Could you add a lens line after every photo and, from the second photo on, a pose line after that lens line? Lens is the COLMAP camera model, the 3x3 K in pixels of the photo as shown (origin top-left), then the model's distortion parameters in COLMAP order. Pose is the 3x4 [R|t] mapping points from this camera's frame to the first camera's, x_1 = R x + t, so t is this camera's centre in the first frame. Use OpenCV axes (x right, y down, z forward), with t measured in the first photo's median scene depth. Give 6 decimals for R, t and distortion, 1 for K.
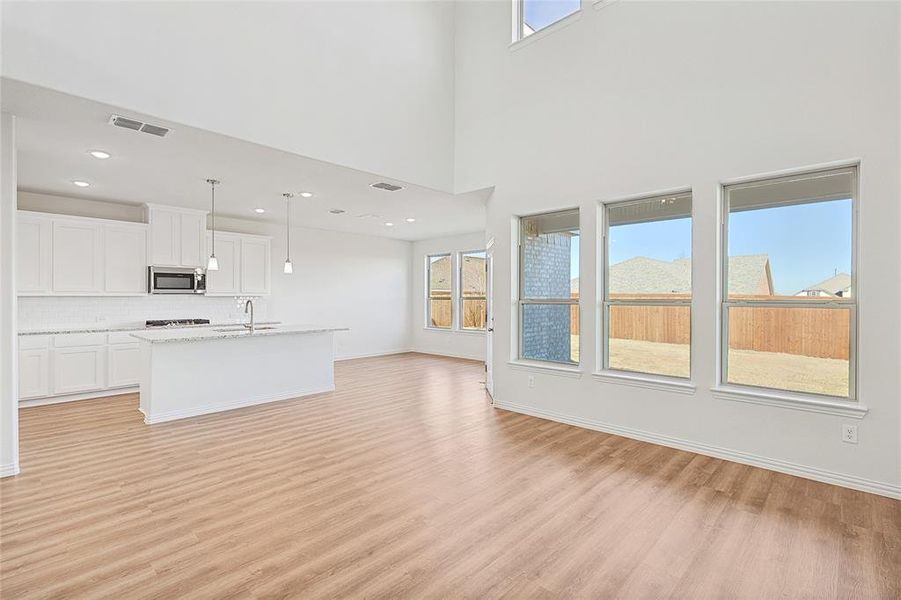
lens RADIAL K [[419.0, 0, 457.0], [0, 419.0, 298.5], [0, 0, 1]] dist [-0.006768, -0.000707]
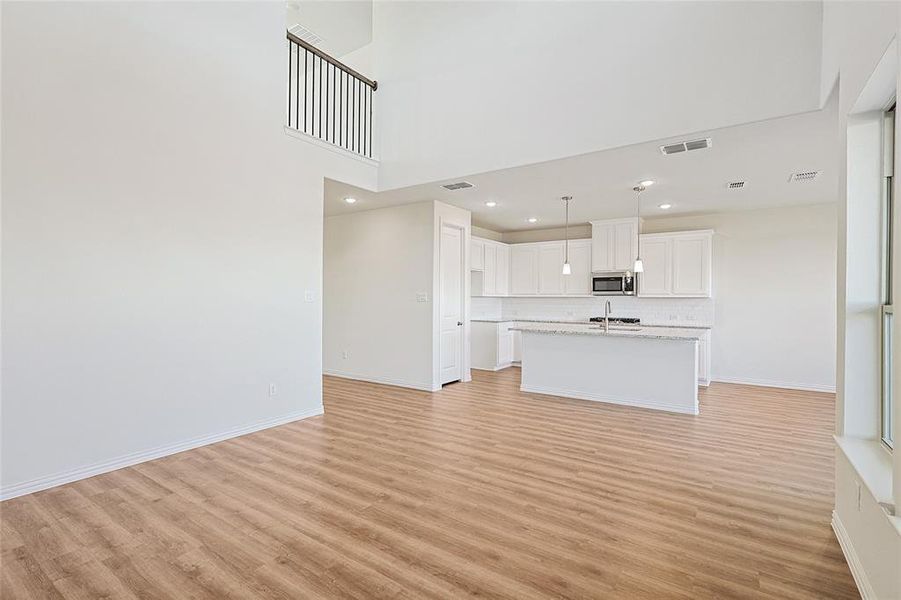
lens RADIAL K [[419.0, 0, 450.1], [0, 419.0, 296.6], [0, 0, 1]] dist [-0.006768, -0.000707]
pose [[0.145989, -0.003291, -0.989281, 0.449806], [-0.008421, 0.999954, -0.004569, 0.001618], [0.989250, 0.008997, 0.145954, 0.441409]]
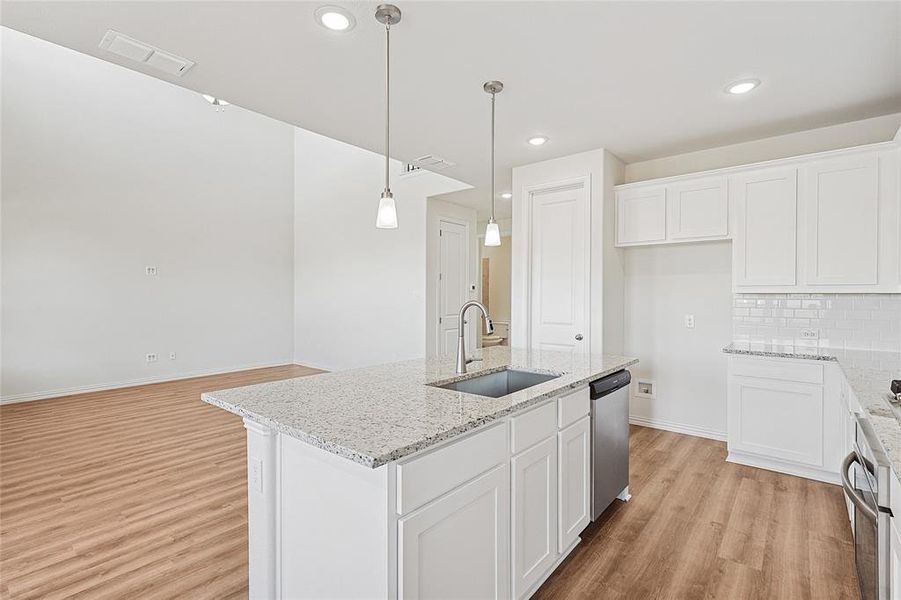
lens RADIAL K [[419.0, 0, 465.9], [0, 419.0, 298.2], [0, 0, 1]] dist [-0.006768, -0.000707]
pose [[-0.996934, 0.001770, -0.078227, -0.434852], [0.001586, 0.999996, 0.002415, 0.002187], [0.078231, 0.002283, -0.996933, 1.345057]]
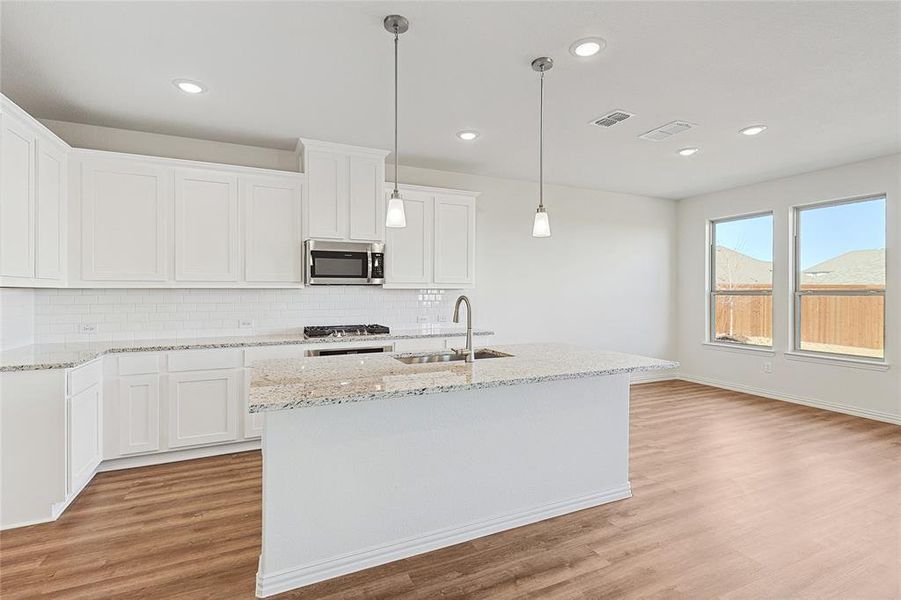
lens RADIAL K [[419.0, 0, 448.2], [0, 419.0, 302.7], [0, 0, 1]] dist [-0.006768, -0.000707]
pose [[0.924359, 0.010577, -0.381377, -0.323588], [-0.001881, 0.999730, 0.023168, 0.000413], [0.381519, -0.020698, 0.924129, 0.540656]]
